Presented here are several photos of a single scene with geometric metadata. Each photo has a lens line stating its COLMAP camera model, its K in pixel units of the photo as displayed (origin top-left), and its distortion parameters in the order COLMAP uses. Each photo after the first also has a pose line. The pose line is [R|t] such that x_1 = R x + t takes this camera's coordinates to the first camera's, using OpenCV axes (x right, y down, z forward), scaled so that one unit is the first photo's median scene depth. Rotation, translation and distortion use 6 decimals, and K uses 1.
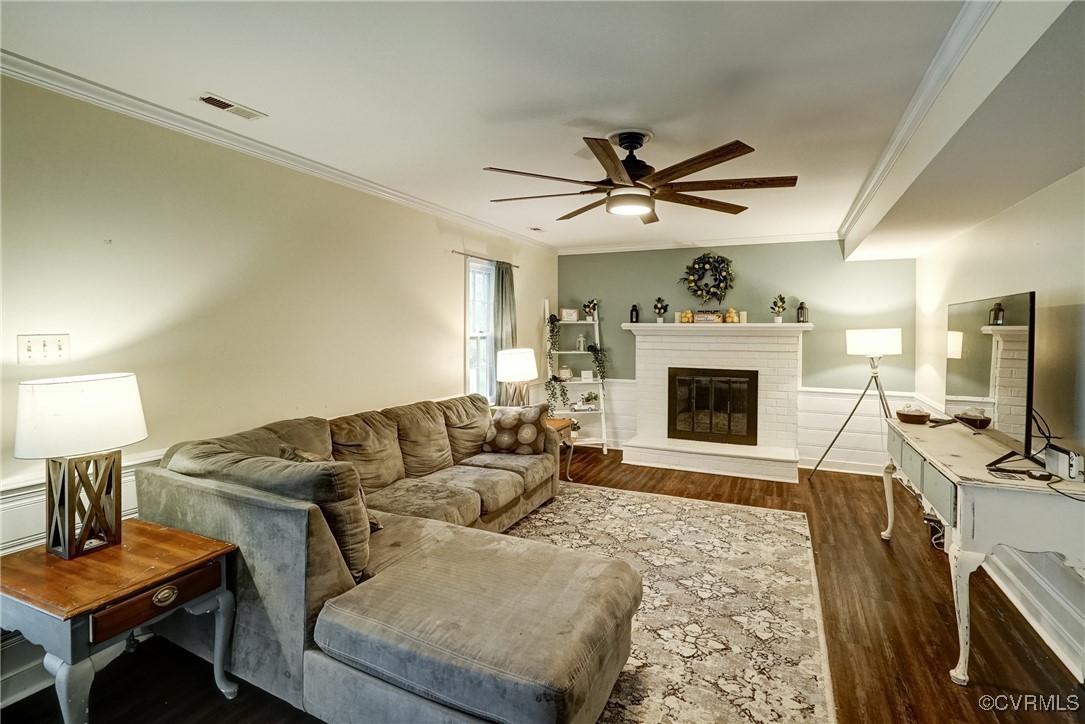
lens RADIAL K [[526.1, 0, 537.7], [0, 526.1, 324.9], [0, 0, 1]] dist [-0.029125, 0.001814]
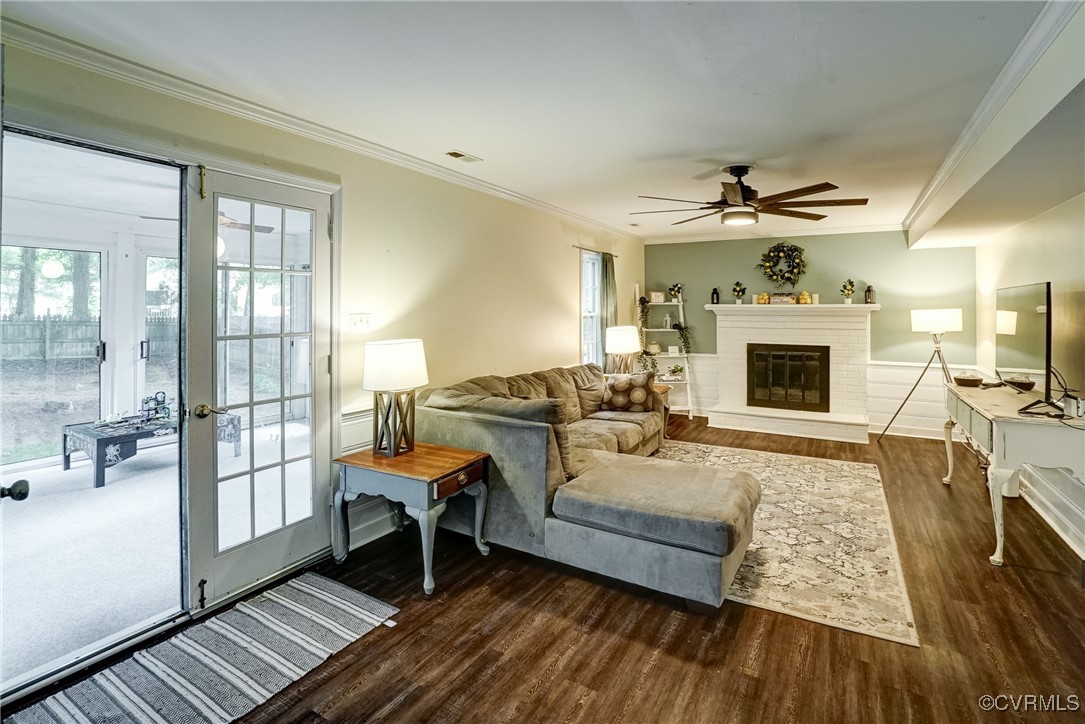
lens RADIAL K [[516.5, 0, 551.5], [0, 516.5, 294.7], [0, 0, 1]] dist [-0.025802, 0.000156]
pose [[0.996539, -0.003939, -0.083032, -0.111194], [0.002219, 0.999781, -0.020796, -0.002718], [0.083096, 0.020540, 0.996330, -0.202120]]
